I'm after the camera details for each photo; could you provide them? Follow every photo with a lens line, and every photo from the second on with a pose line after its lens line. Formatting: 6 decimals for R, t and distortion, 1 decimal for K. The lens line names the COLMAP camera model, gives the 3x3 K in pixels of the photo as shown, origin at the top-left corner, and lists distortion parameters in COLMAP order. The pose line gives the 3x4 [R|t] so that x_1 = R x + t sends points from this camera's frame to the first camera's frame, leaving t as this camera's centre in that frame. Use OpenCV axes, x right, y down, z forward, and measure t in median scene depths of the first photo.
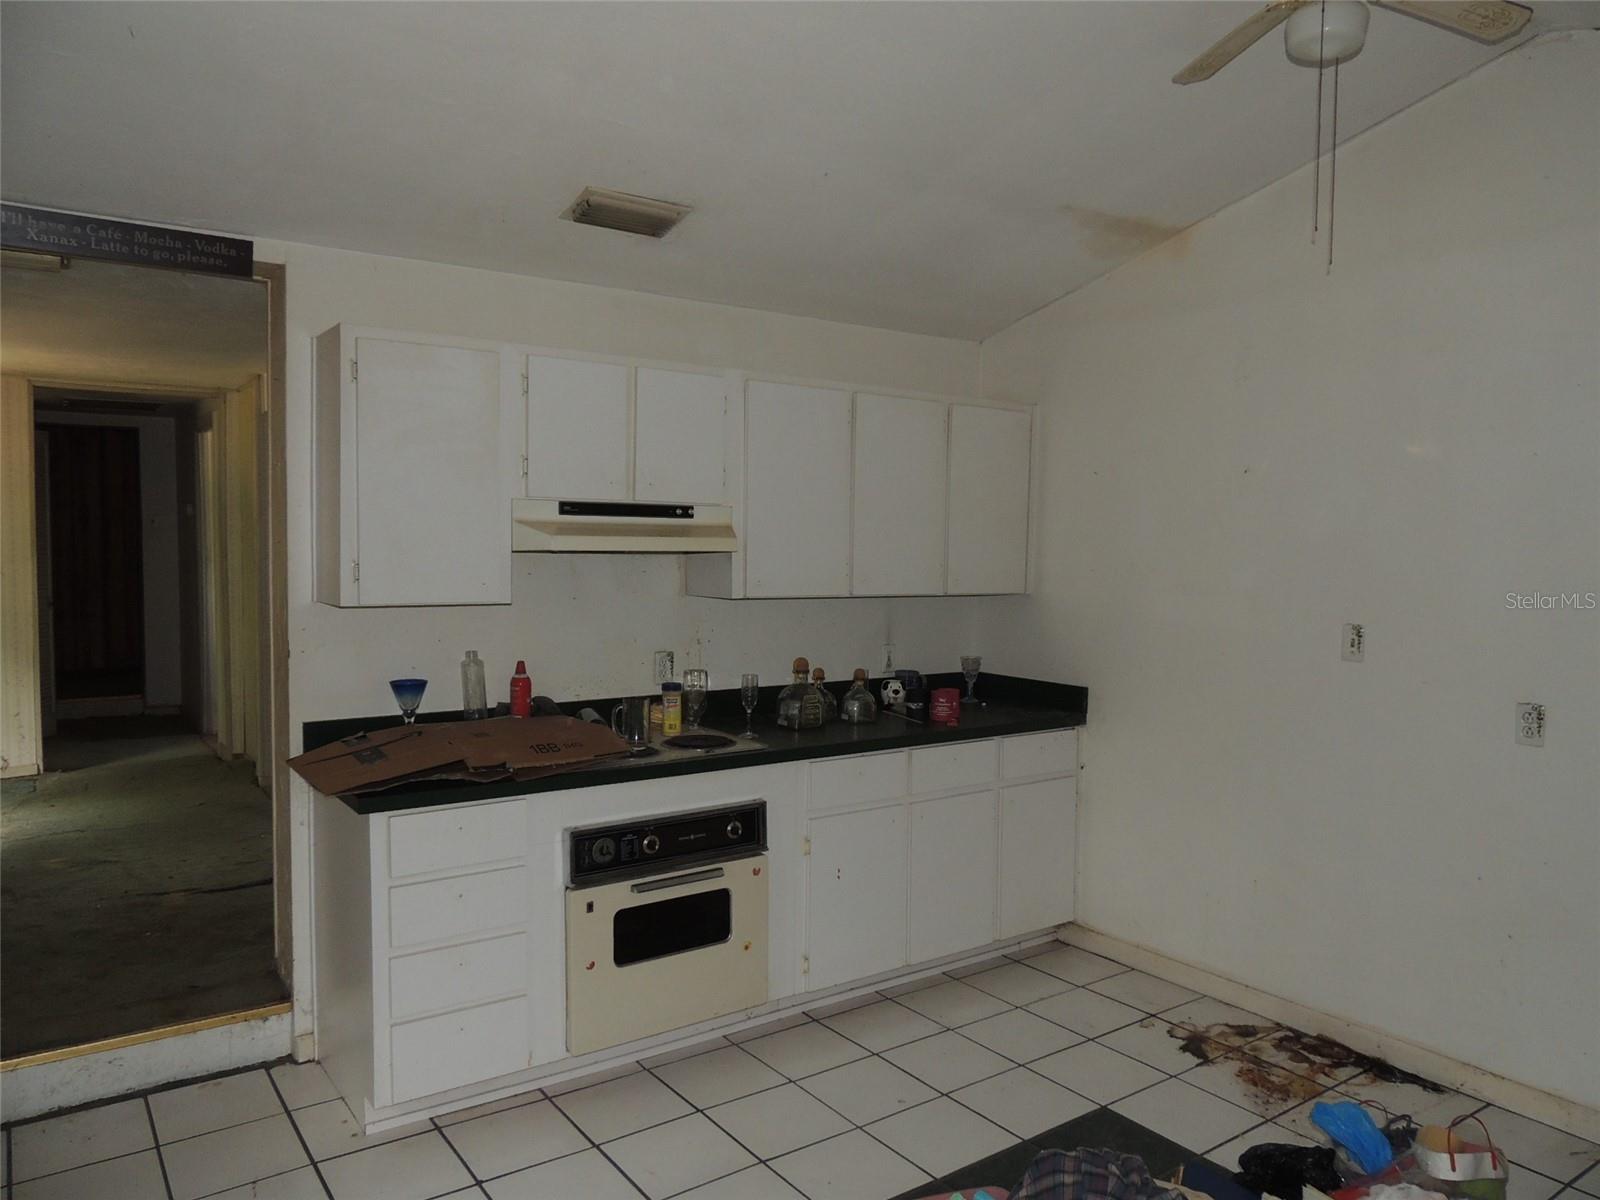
lens RADIAL K [[1131.8, 0, 802.0], [0, 1131.8, 600.0], [0, 0, 1]] dist [-0.041751, 0.006783]
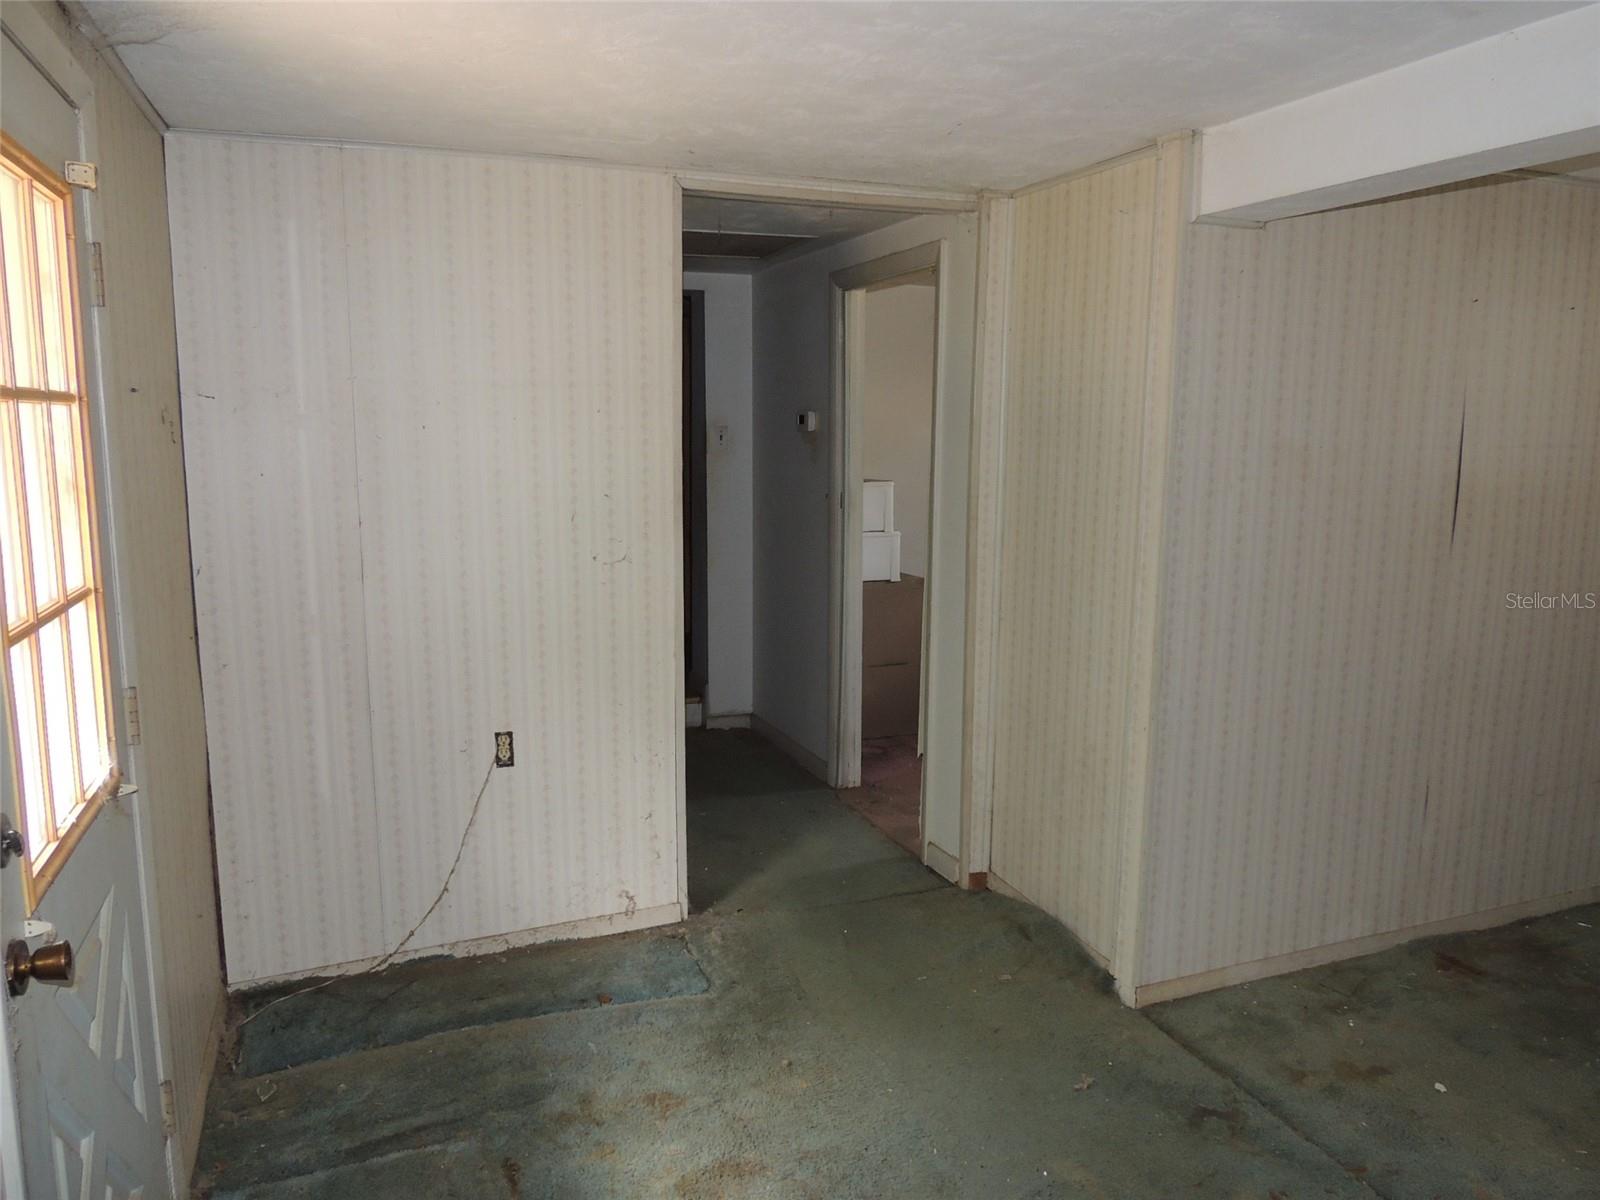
lens RADIAL K [[1131.8, 0, 800.9], [0, 1131.8, 600.9], [0, 0, 1]] dist [-0.041751, 0.006783]
pose [[0.971696, 0.042175, -0.232440, -0.464495], [-0.018045, 0.994311, 0.104976, -0.054541], [0.235545, -0.097810, 0.966929, 0.449370]]
